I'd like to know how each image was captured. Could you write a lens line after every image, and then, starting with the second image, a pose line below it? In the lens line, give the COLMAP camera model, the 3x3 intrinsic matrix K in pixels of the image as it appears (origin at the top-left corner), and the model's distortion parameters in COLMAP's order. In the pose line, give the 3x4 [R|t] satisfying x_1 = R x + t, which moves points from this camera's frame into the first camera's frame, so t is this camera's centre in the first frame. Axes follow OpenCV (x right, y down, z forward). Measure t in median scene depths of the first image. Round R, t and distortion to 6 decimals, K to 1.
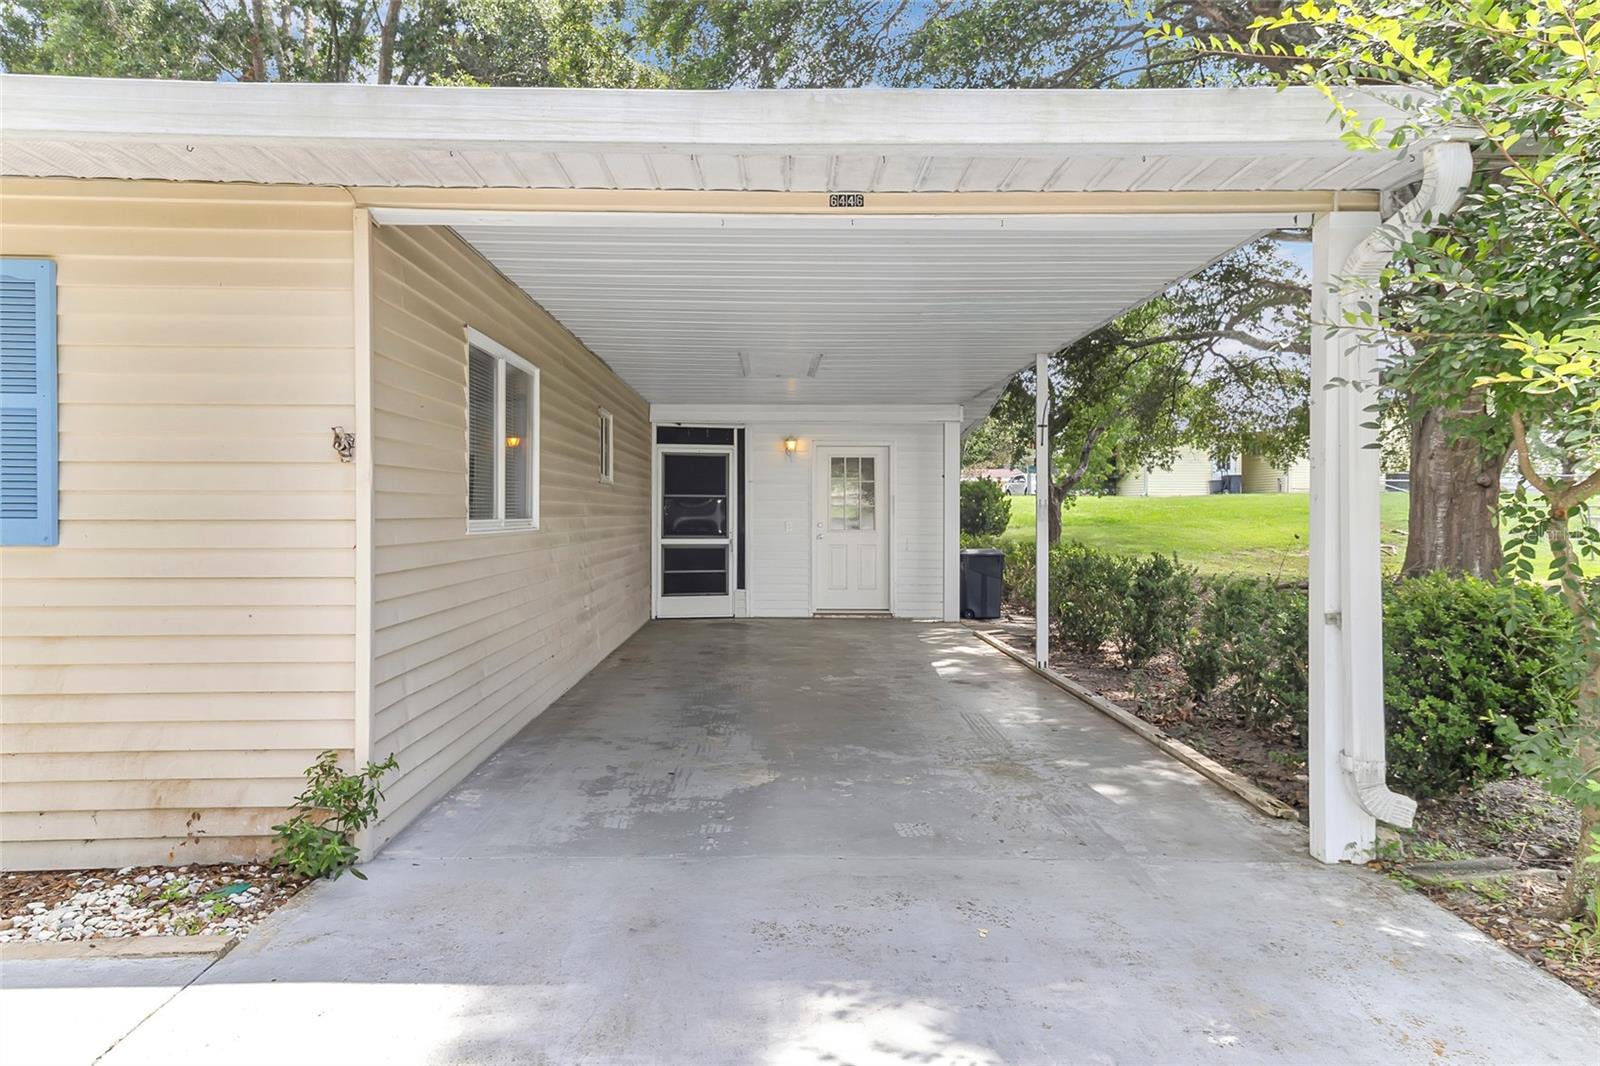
lens RADIAL K [[974.2, 0, 792.1], [0, 974.2, 521.7], [0, 0, 1]] dist [0.022659, -0.029541]
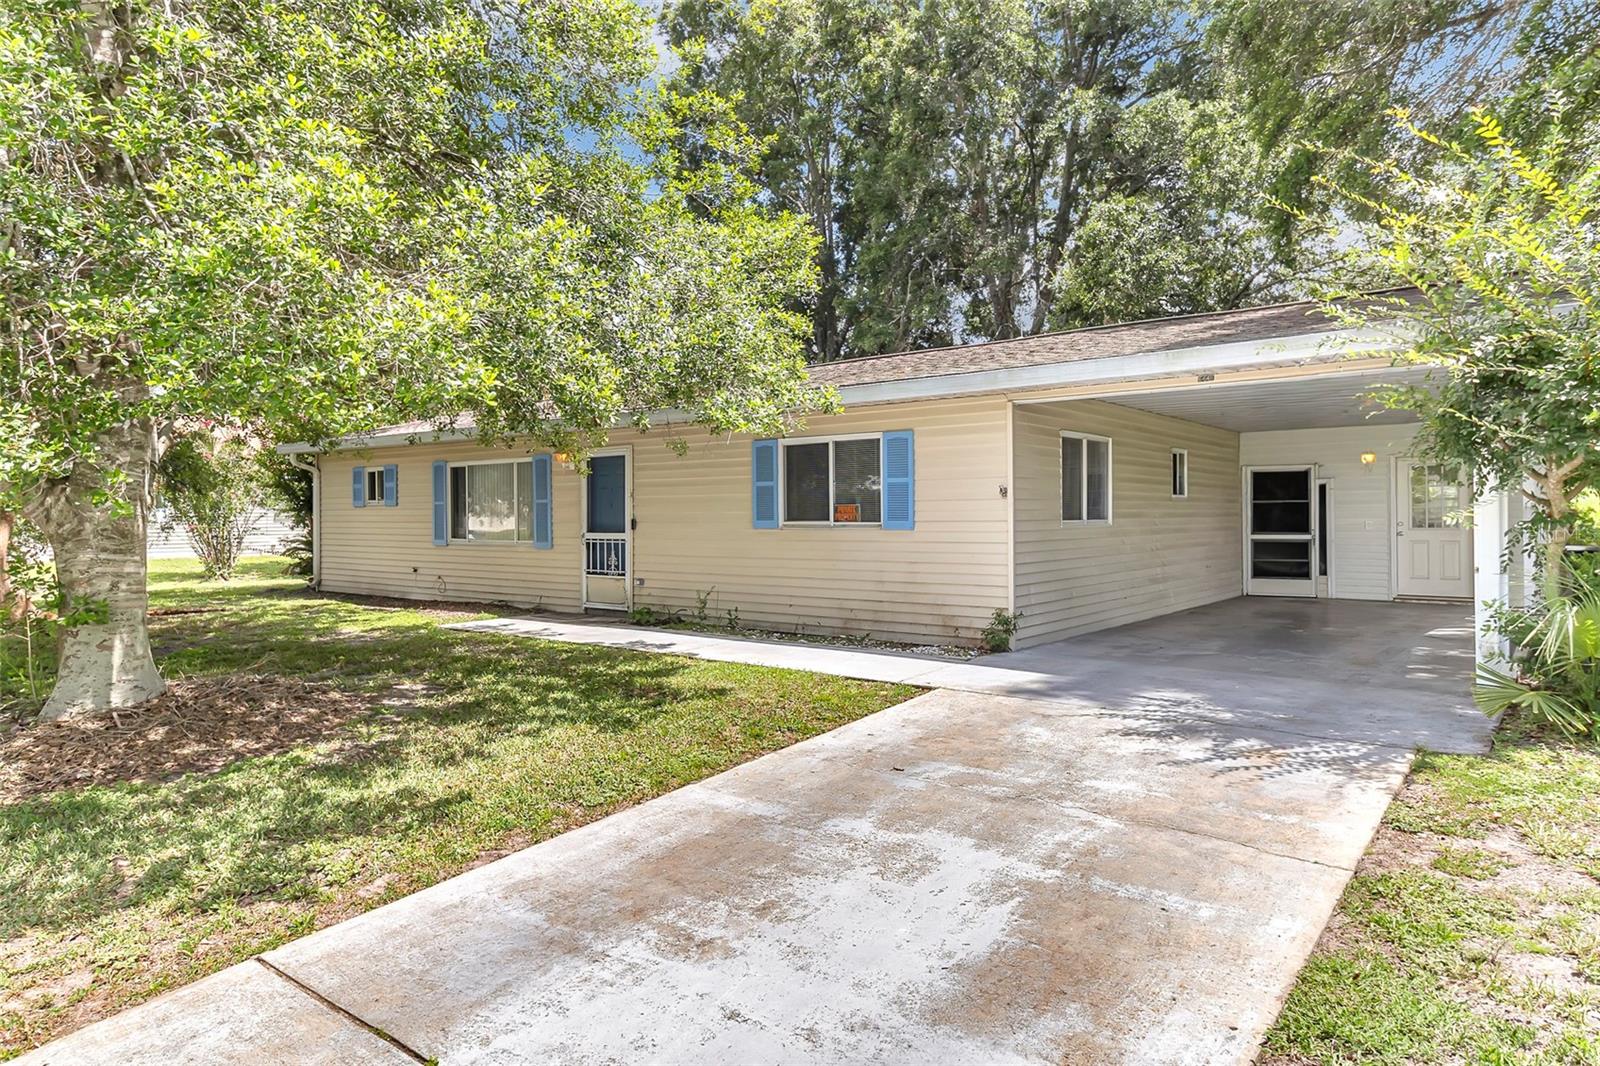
lens RADIAL K [[974.2, 0, 792.1], [0, 974.2, 521.7], [0, 0, 1]] dist [0.022659, -0.029541]
pose [[0.774297, -0.008286, -0.632769, 0.489725], [0.006199, 0.999966, -0.005510, 0.008023], [0.632792, 0.000344, 0.774321, -0.896253]]
